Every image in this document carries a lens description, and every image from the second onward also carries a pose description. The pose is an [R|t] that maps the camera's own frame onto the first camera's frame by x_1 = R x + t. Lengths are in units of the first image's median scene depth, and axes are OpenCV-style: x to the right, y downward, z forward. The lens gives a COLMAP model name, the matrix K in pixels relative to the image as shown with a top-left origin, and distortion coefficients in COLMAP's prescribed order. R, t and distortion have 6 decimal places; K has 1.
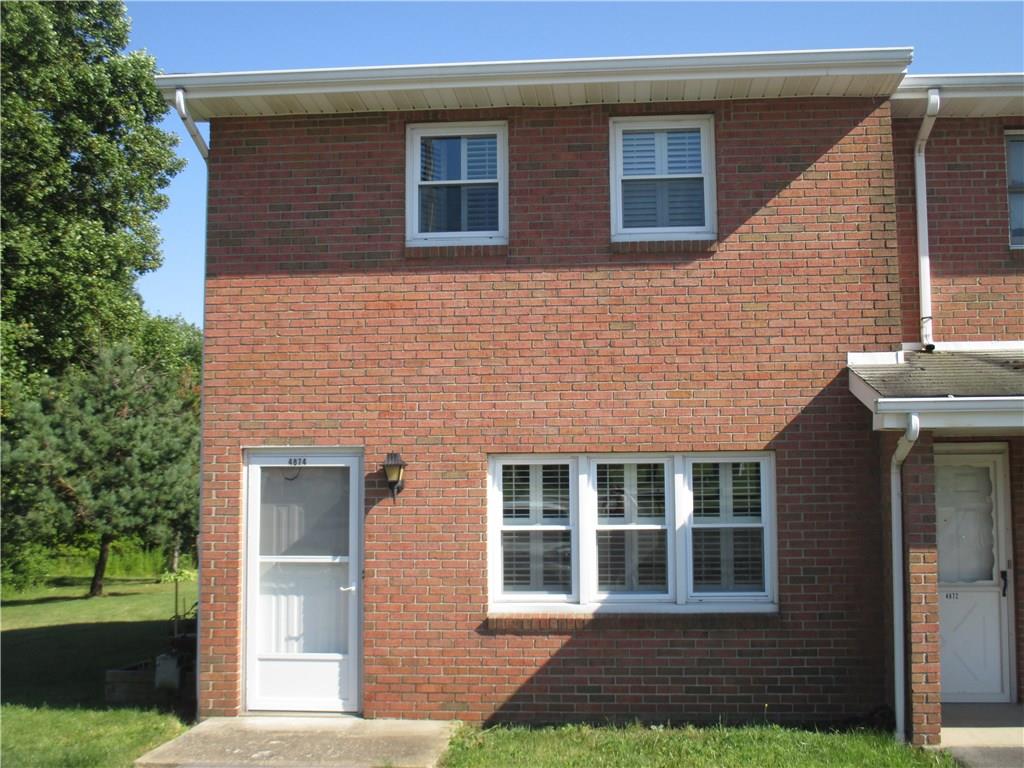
lens RADIAL K [[1221.5, 0, 512.5], [0, 1221.5, 382.3], [0, 0, 1]] dist [-0.062196, 0.000000]
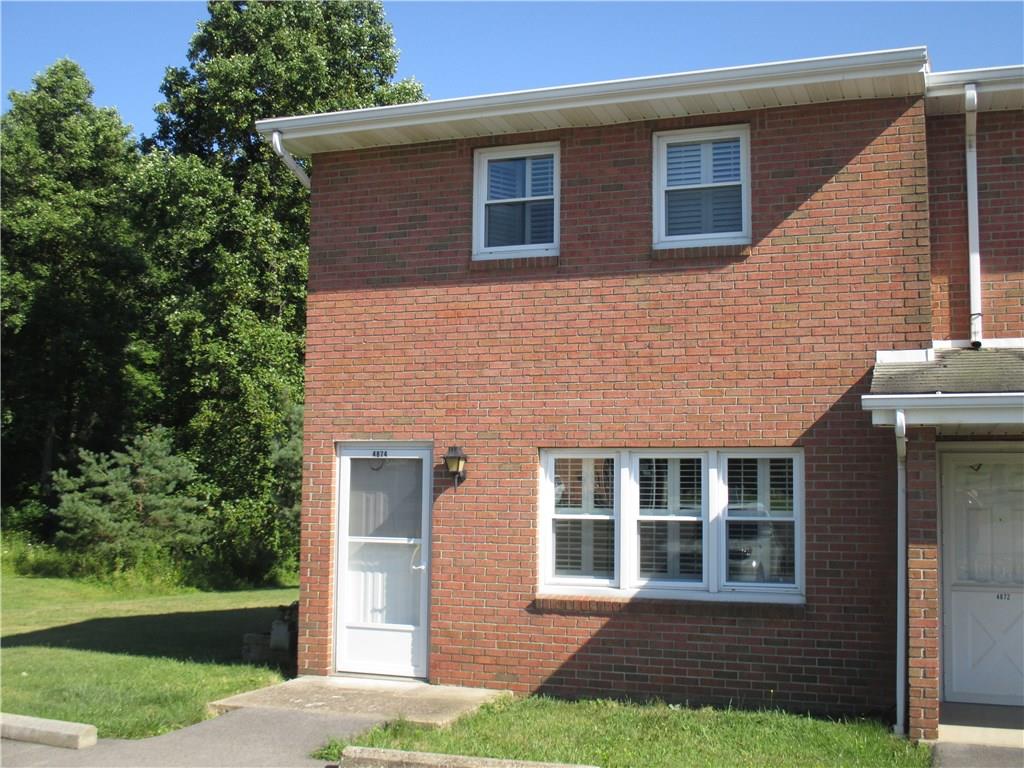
lens RADIAL K [[1221.5, 0, 510.9], [0, 1221.5, 382.7], [0, 0, 1]] dist [-0.062196, 0.000000]
pose [[0.961707, -0.006565, -0.274000, 0.255089], [0.005802, 0.999977, -0.003594, 0.003975], [0.274017, 0.001867, 0.961723, -0.056350]]
